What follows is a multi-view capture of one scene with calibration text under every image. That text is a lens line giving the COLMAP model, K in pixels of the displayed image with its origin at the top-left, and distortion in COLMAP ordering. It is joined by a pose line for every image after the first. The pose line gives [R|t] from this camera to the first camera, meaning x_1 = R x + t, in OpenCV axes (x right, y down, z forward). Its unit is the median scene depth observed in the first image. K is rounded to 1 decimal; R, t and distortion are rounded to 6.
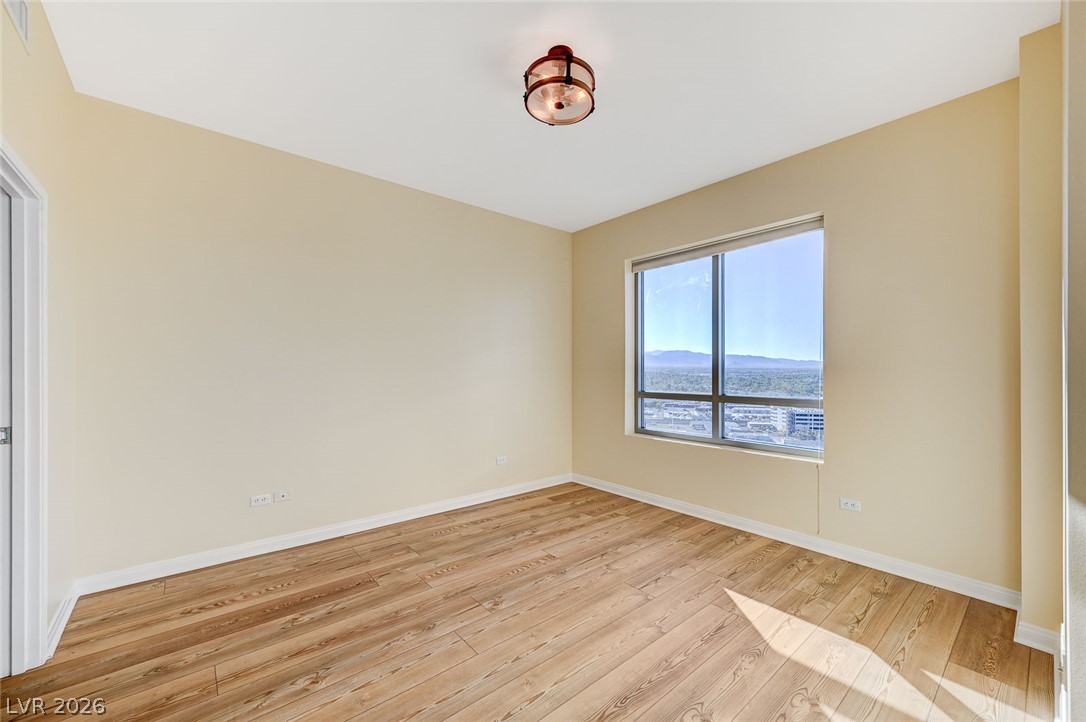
lens RADIAL K [[429.3, 0, 547.2], [0, 429.3, 372.5], [0, 0, 1]] dist [0.002180, 0.000309]
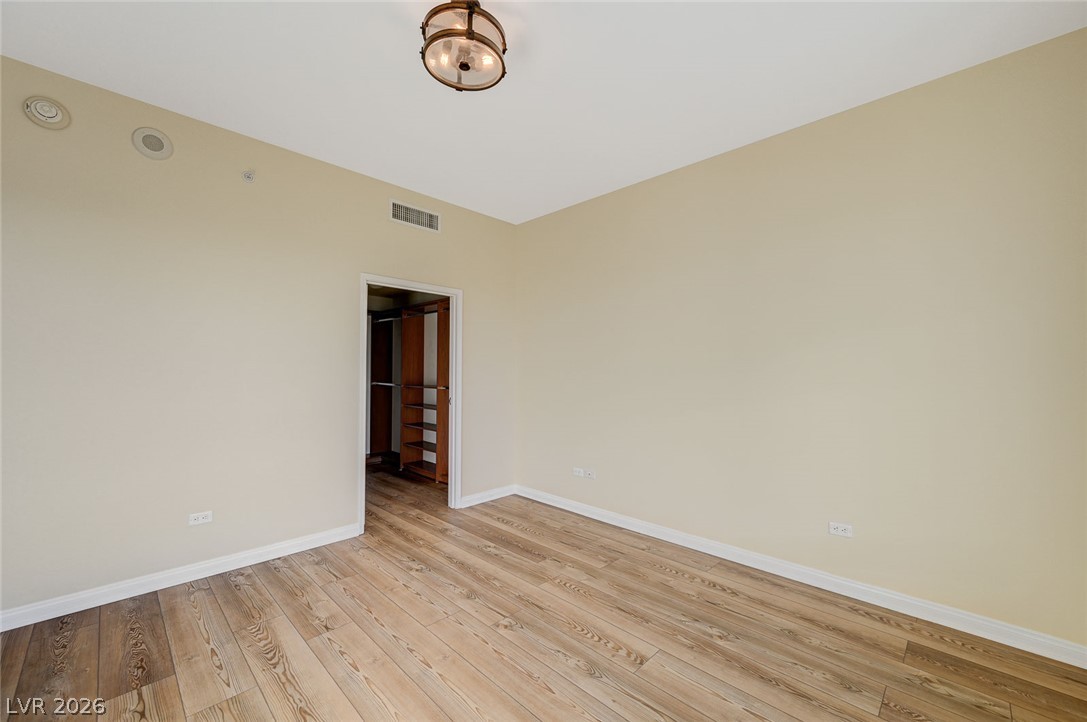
lens RADIAL K [[429.7, 0, 547.7], [0, 429.7, 372.5], [0, 0, 1]] dist [0.002180, 0.000309]
pose [[0.094395, 0.001195, -0.995534, 0.677738], [-0.012633, 0.999920, 0.000002, -0.008153], [0.995455, 0.012577, 0.094403, 0.828649]]
